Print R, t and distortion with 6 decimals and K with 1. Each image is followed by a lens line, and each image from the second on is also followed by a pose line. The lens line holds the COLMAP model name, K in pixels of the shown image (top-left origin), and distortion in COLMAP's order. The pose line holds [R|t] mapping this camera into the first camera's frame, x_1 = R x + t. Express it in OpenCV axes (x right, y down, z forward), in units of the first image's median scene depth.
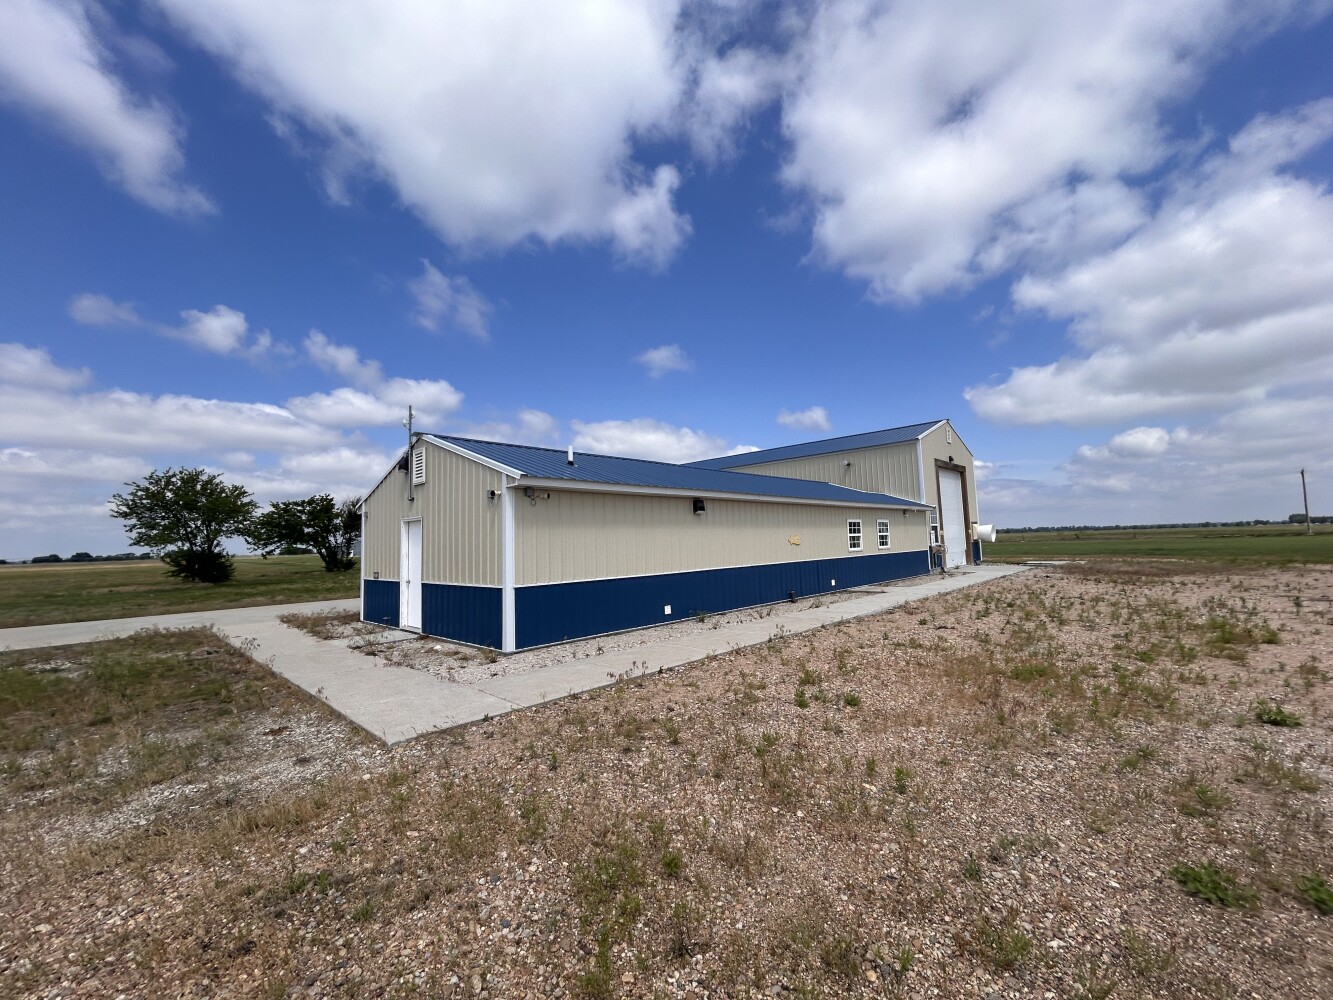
lens RADIAL K [[542.7, 0, 666.5], [0, 542.7, 500.0], [0, 0, 1]] dist [0.001760, 0.000234]
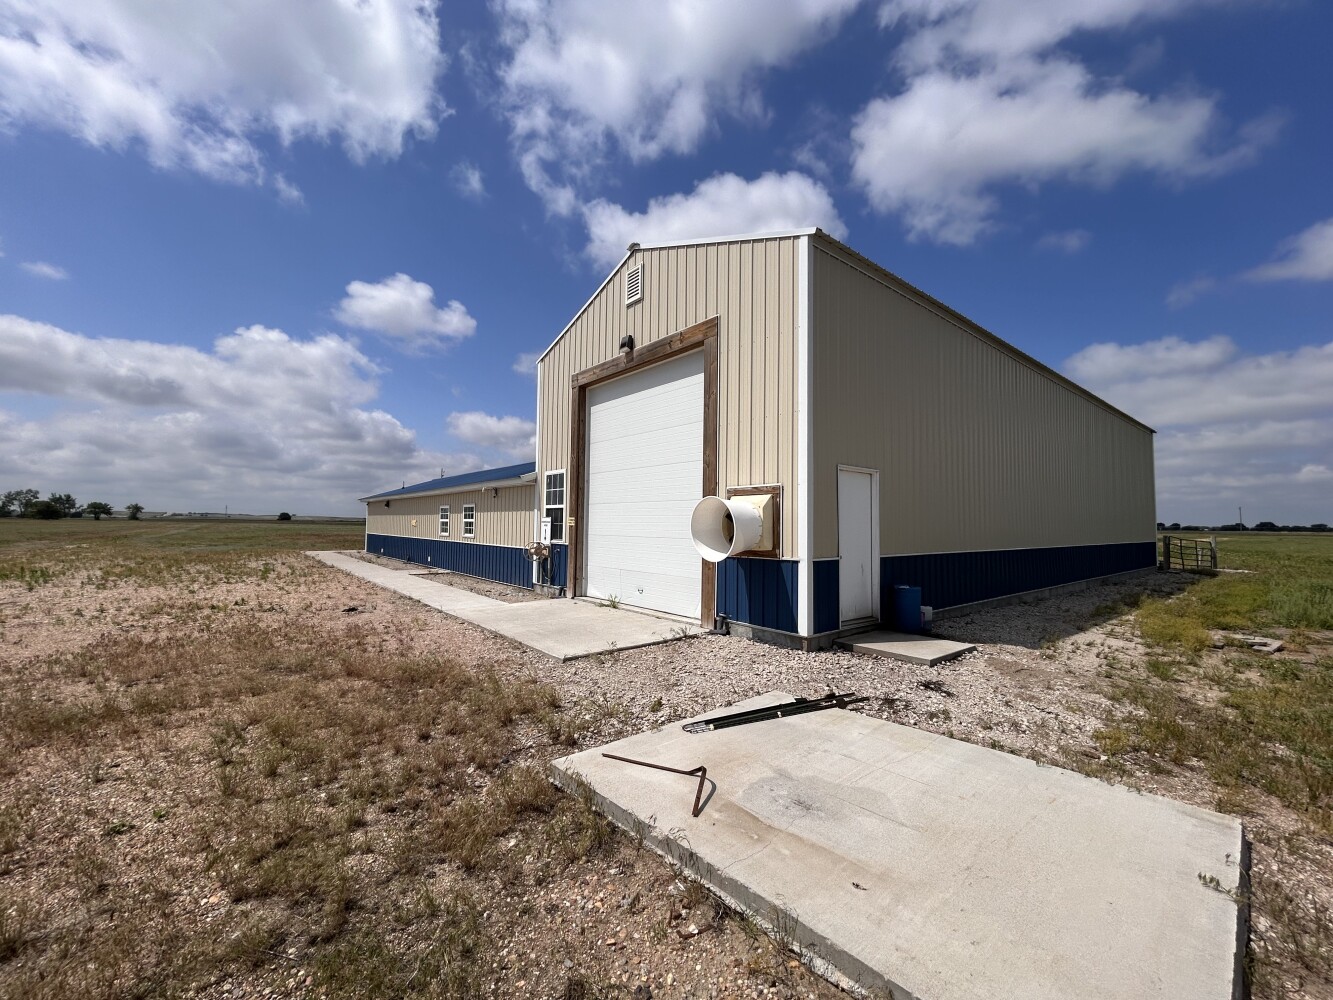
lens RADIAL K [[542.7, 0, 666.5], [0, 542.7, 500.0], [0, 0, 1]] dist [0.001760, 0.000234]
pose [[-0.106904, -0.014984, -0.994156, 1.010806], [0.071338, 0.997194, -0.022701, 0.059203], [0.991707, -0.073348, -0.105535, 1.152665]]
